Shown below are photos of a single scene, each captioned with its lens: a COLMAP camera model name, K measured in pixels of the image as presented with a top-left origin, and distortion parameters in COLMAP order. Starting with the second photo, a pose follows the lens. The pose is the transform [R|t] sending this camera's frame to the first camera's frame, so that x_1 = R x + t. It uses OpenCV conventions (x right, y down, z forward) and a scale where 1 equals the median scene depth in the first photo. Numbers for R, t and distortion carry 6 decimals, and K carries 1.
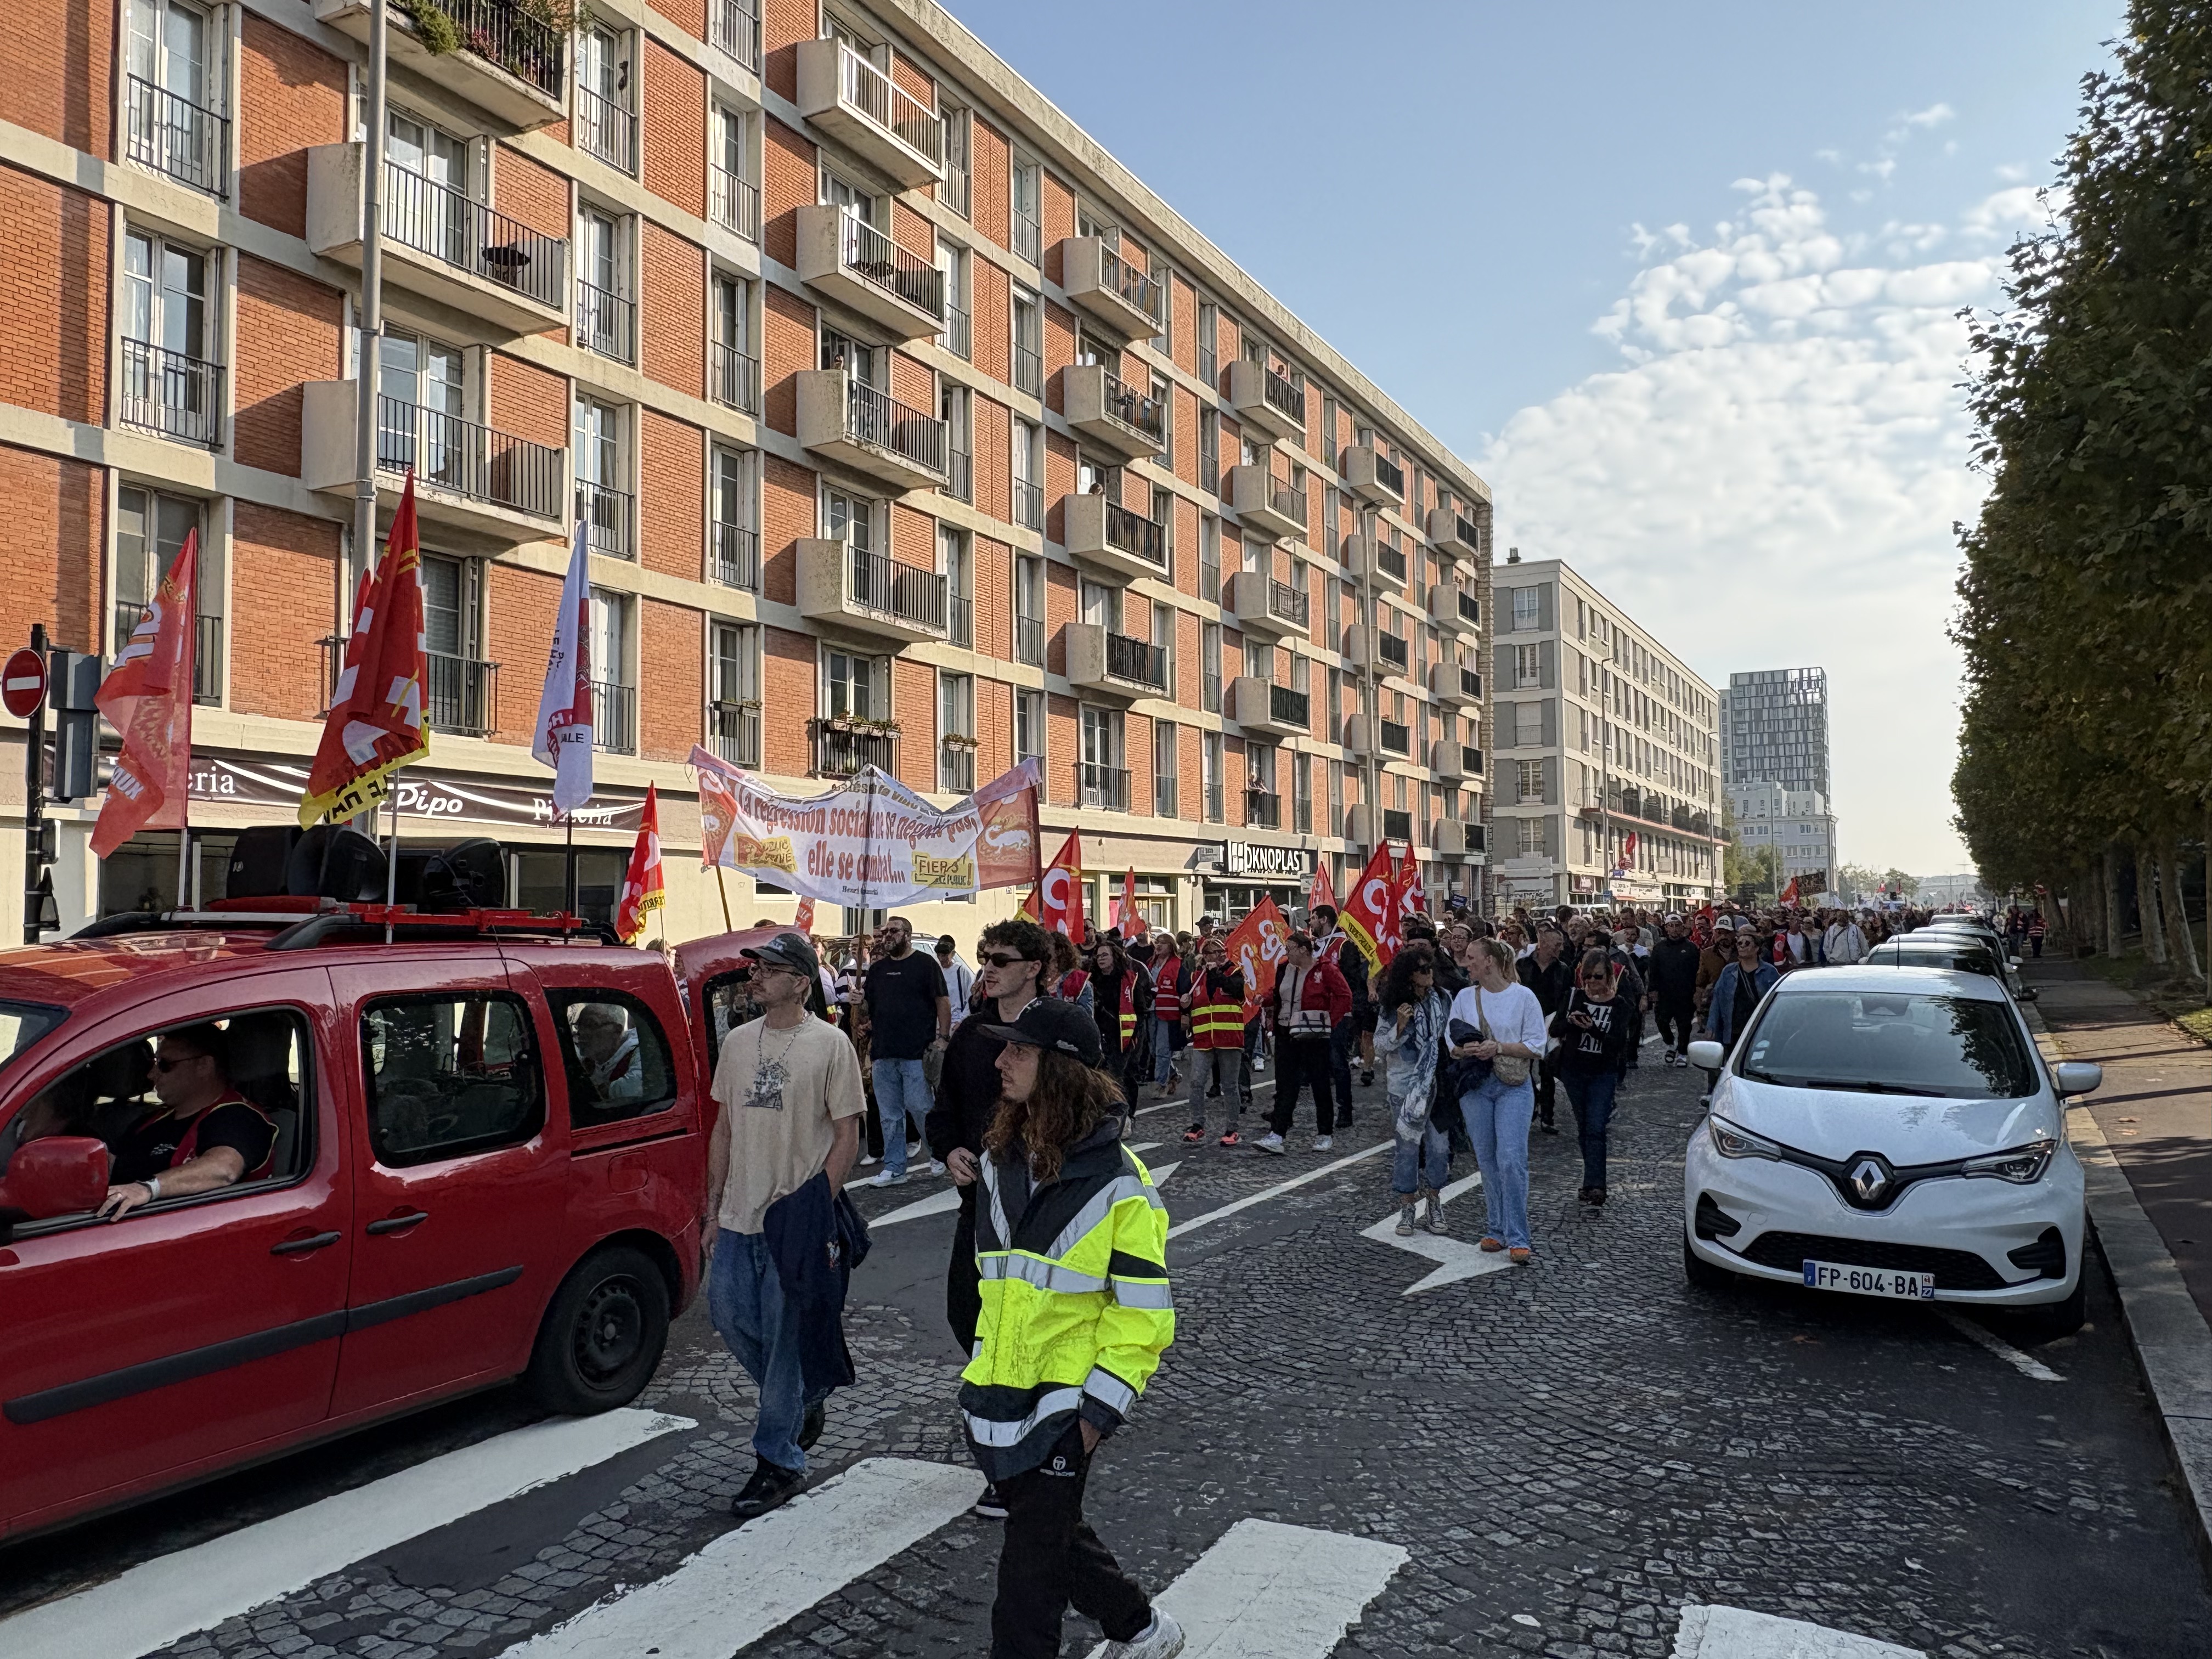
lens RADIAL K [[1632.1, 0, 1106.0], [0, 1632.1, 829.5], [0, 0, 1]] dist [-0.002097, -0.002442]
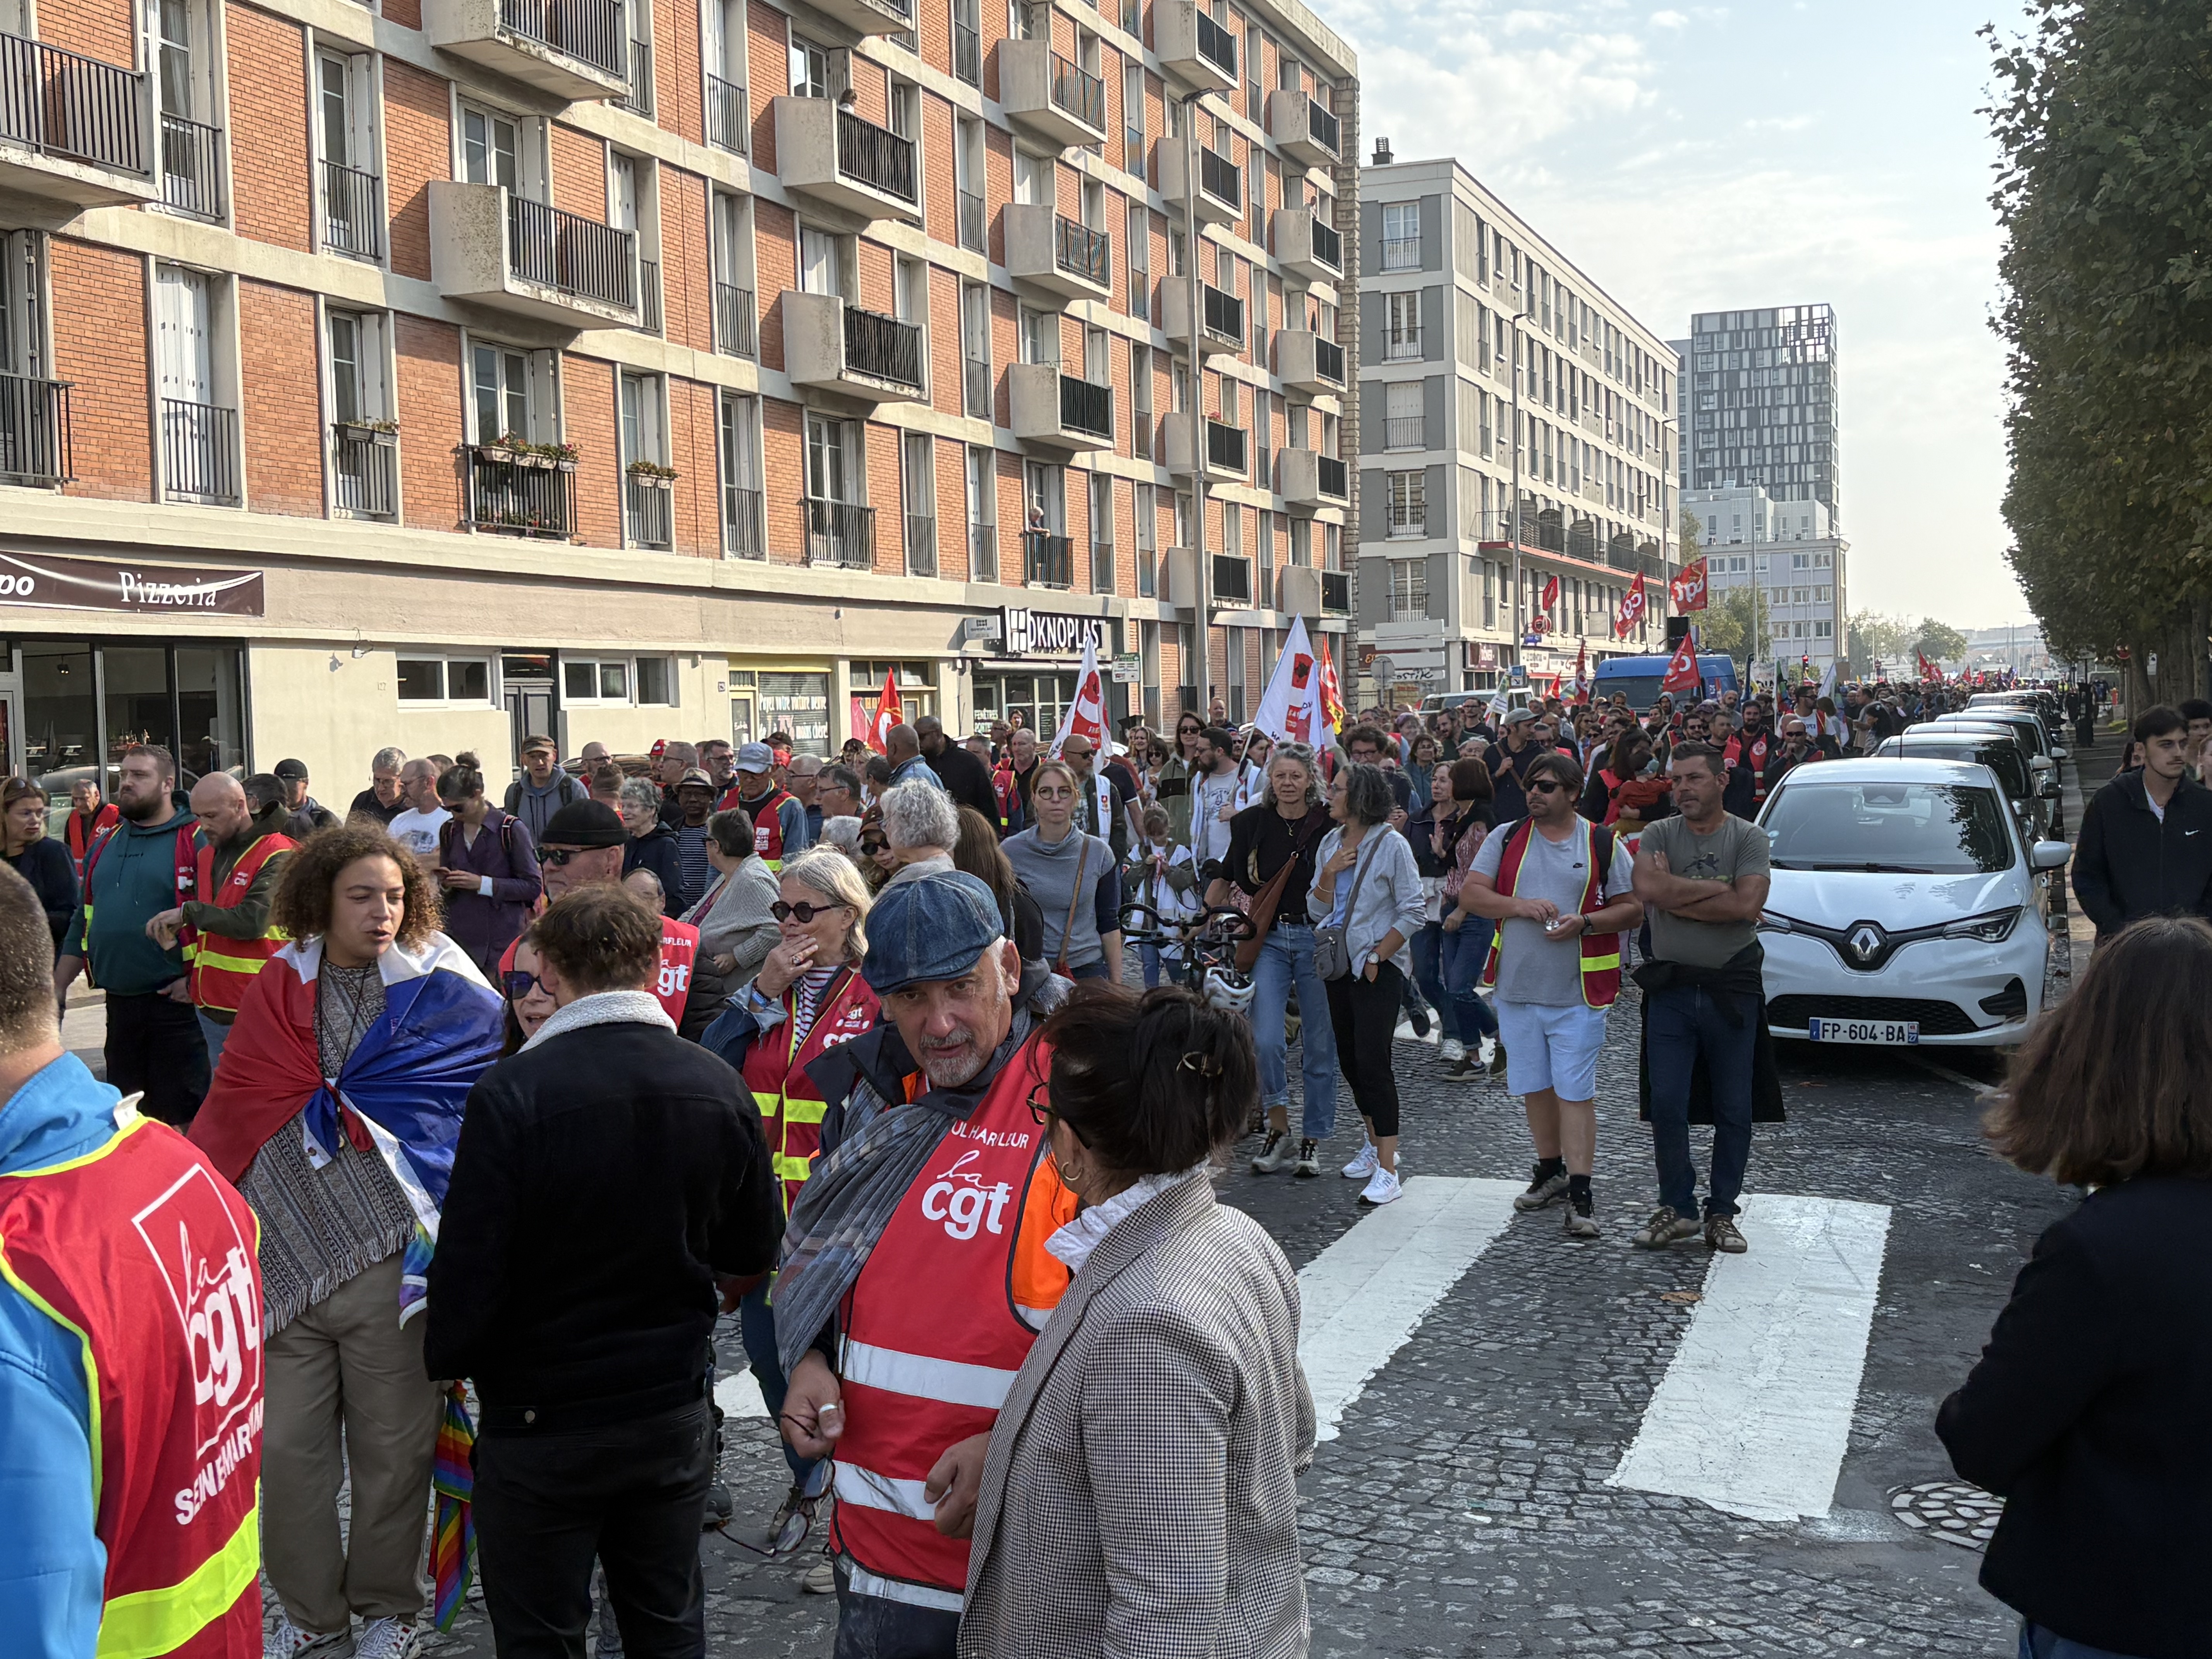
lens RADIAL K [[2865.9, 0, 1106.0], [0, 2865.9, 829.5], [0, 0, 1]] dist [0.231300, -0.922743]
pose [[0.985196, -0.026910, 0.169307, -0.093054], [0.010868, 0.995421, 0.094971, -0.014728], [-0.171087, -0.091725, 0.980977, -0.209069]]
